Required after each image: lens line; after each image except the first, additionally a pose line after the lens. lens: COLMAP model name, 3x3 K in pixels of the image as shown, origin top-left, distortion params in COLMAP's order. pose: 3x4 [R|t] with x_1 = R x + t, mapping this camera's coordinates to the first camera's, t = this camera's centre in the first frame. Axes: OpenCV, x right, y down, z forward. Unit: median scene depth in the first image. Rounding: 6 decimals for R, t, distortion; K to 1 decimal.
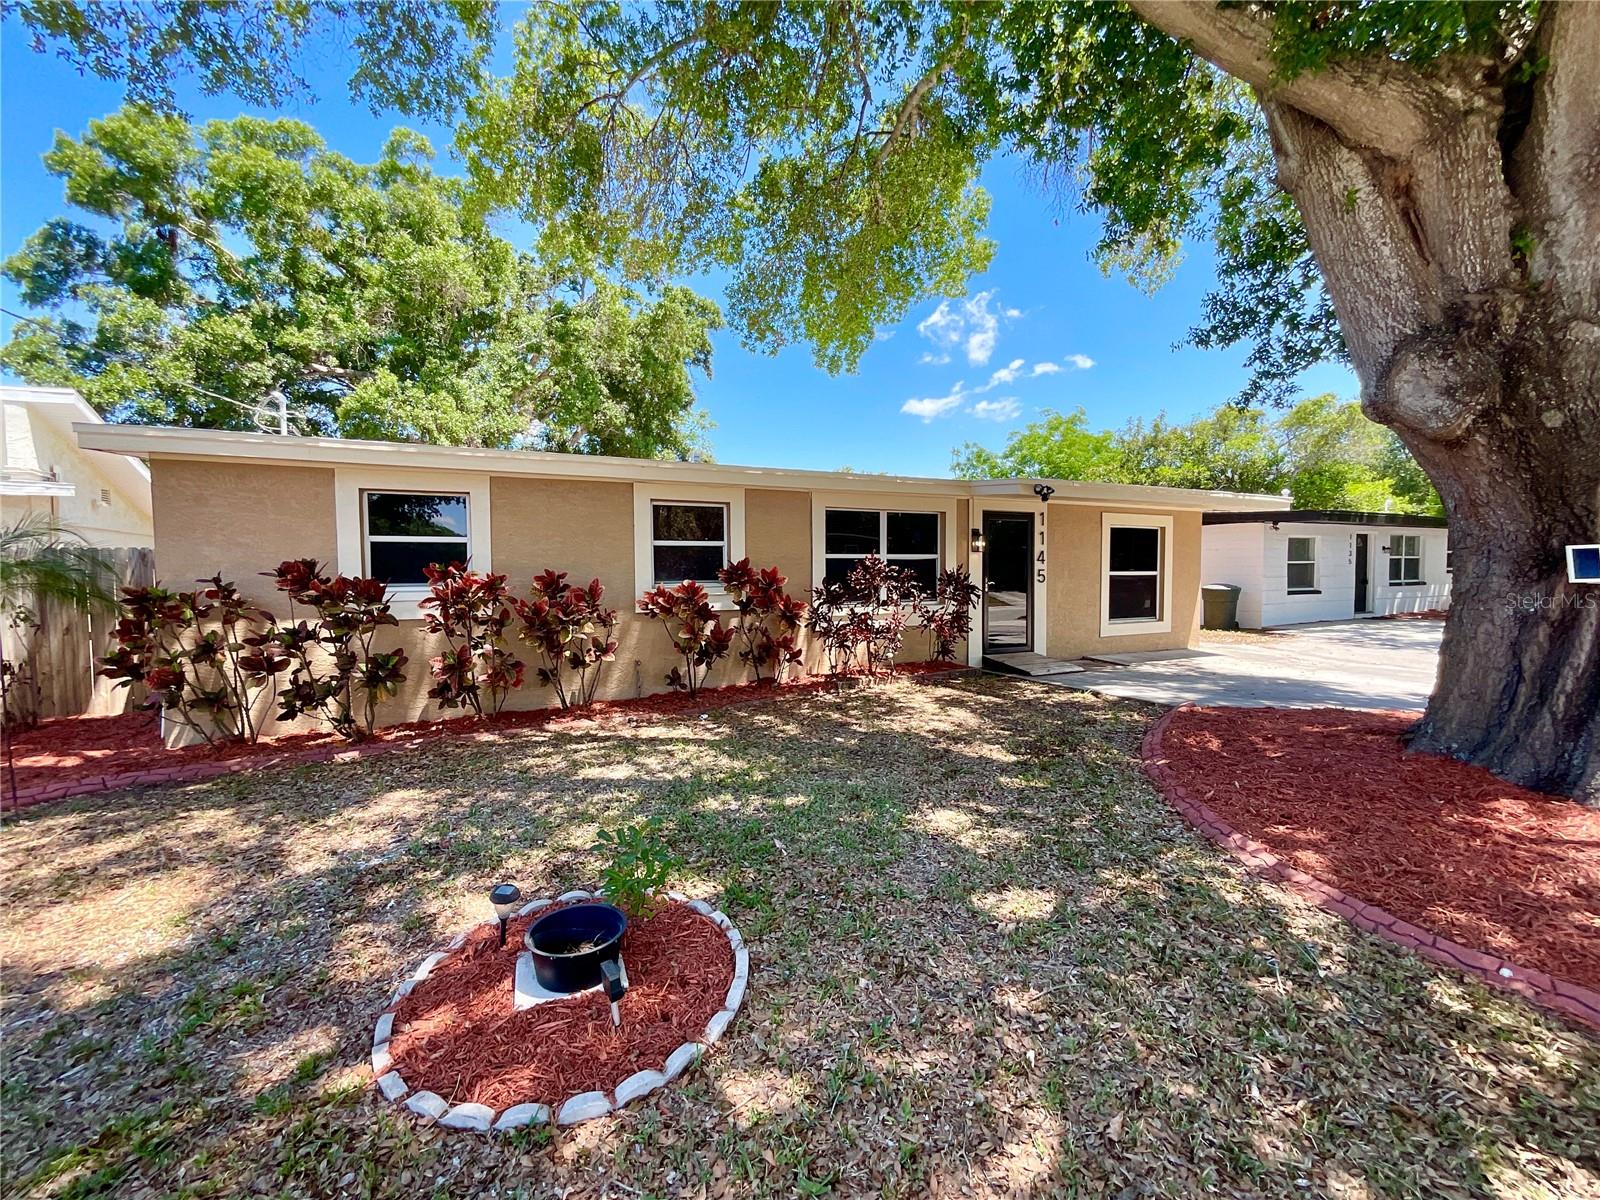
lens RADIAL K [[651.9, 0, 798.9], [0, 651.9, 596.0], [0, 0, 1]] dist [0.005710, 0.000298]
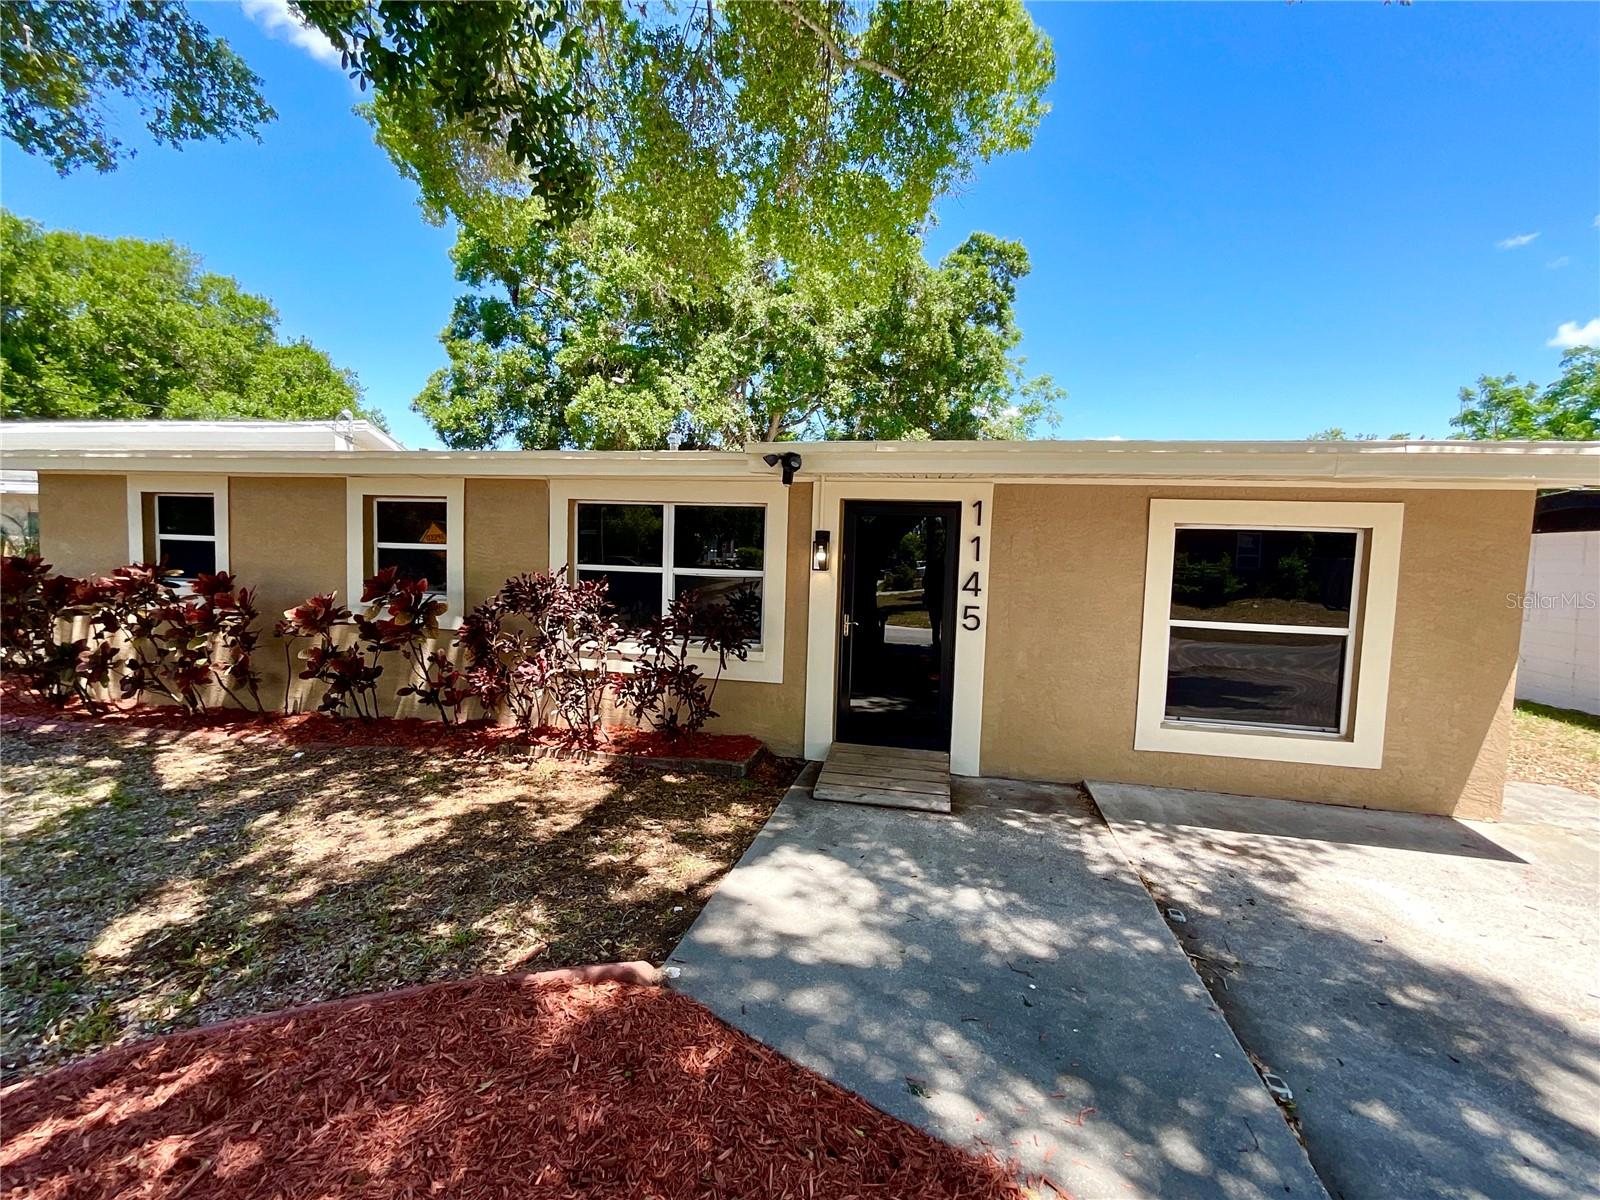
lens RADIAL K [[690.9, 0, 803.4], [0, 690.9, 596.3], [0, 0, 1]] dist [0.000490, 0.000429]
pose [[0.802144, 0.068557, -0.593182, 0.634846], [-0.061069, 0.997597, 0.032716, -0.062585], [0.593999, 0.009982, 0.804404, 0.481297]]
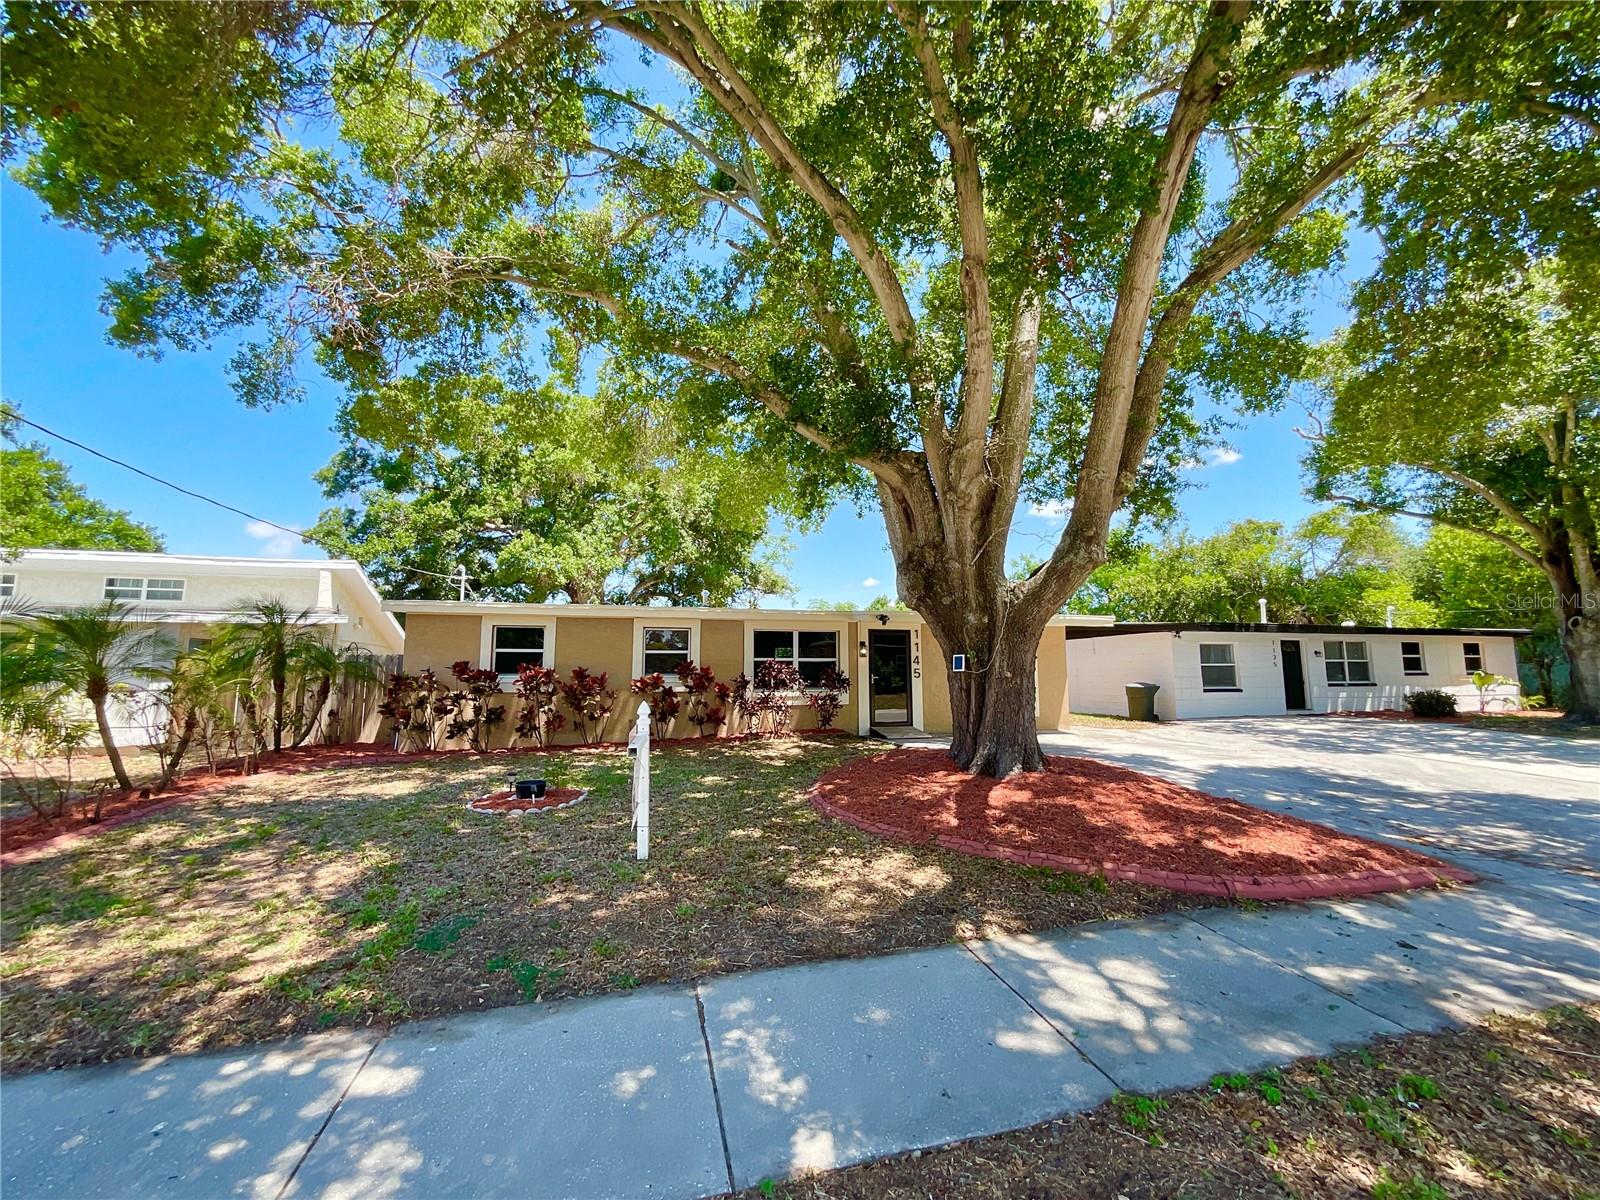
lens RADIAL K [[652.5, 0, 800.0], [0, 652.5, 600.0], [0, 0, 1]] dist [-0.003842, 0.000073]
pose [[0.983383, -0.015923, -0.180843, 0.403097], [-0.011653, 0.988556, -0.150404, 0.031186], [0.181168, 0.150012, 0.971944, -0.510870]]
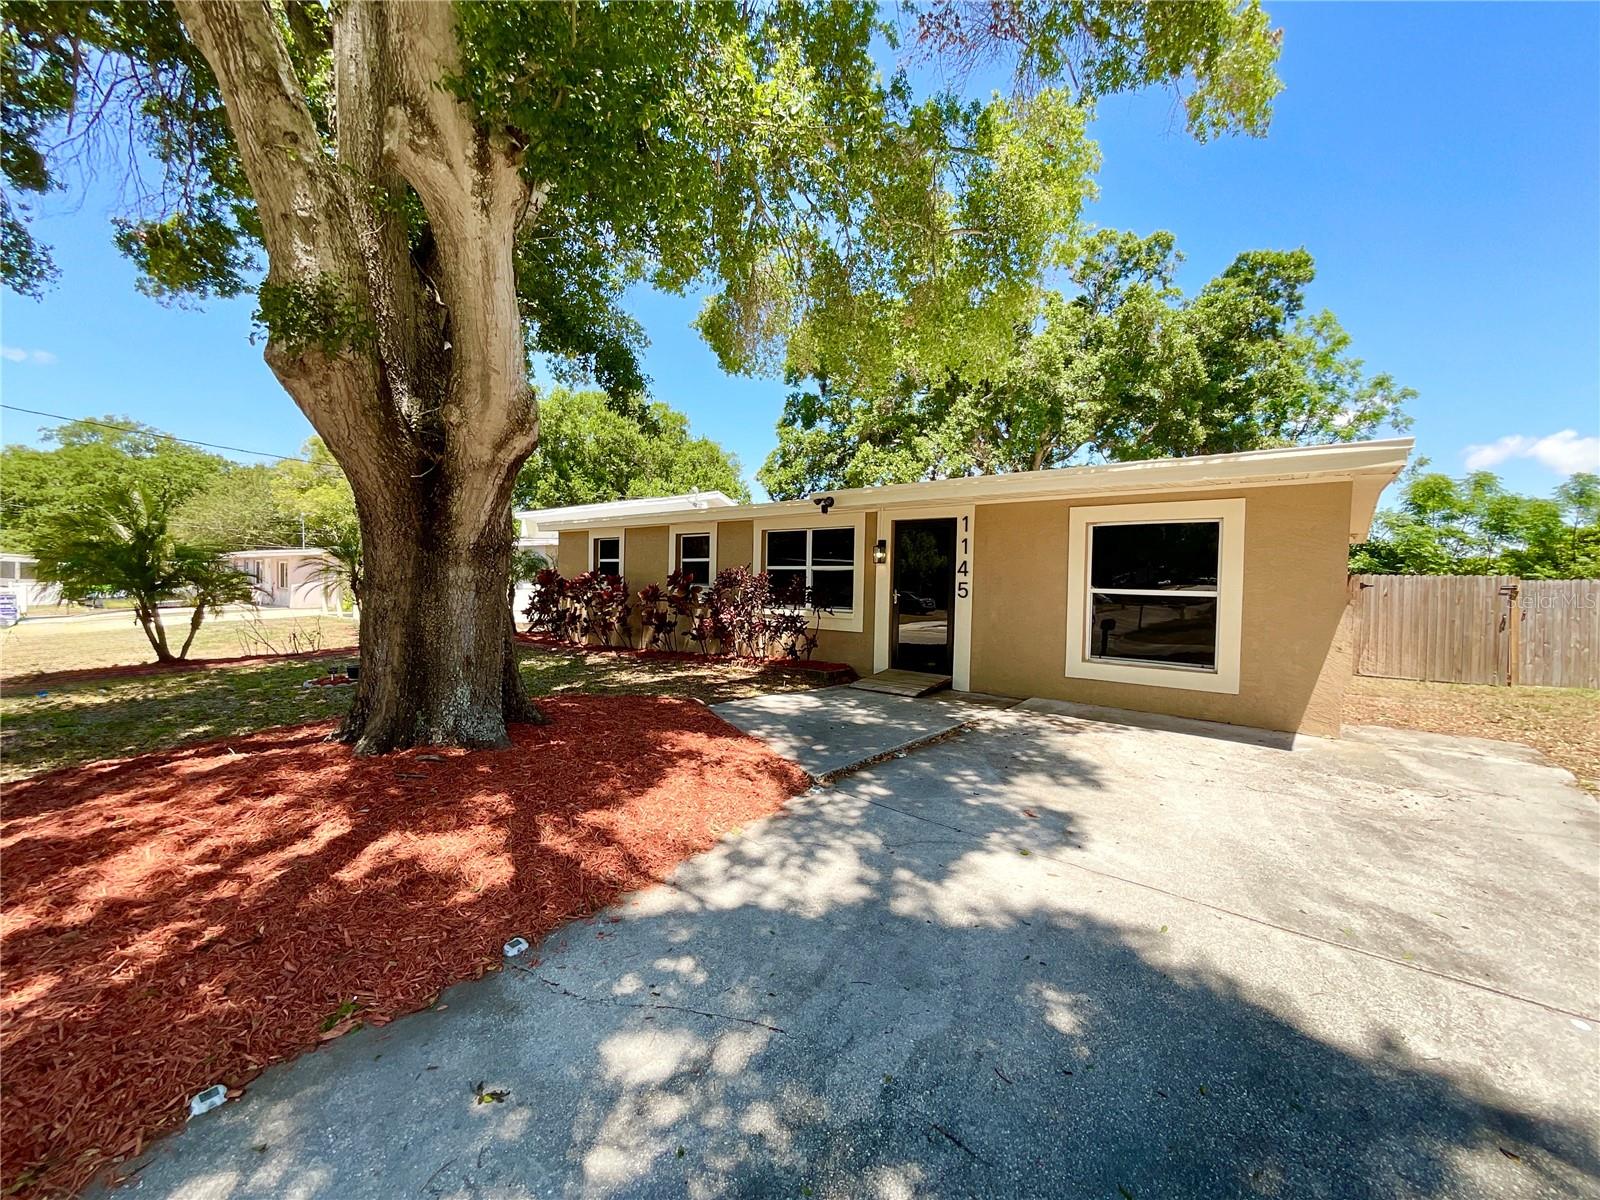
lens RADIAL K [[652.5, 0, 800.0], [0, 652.5, 600.0], [0, 0, 1]] dist [-0.003842, 0.000073]
pose [[0.420893, 0.038978, -0.906272, 1.124509], [-0.059112, 0.998131, 0.015476, -0.019240], [0.905182, 0.047057, 0.422411, 0.468774]]
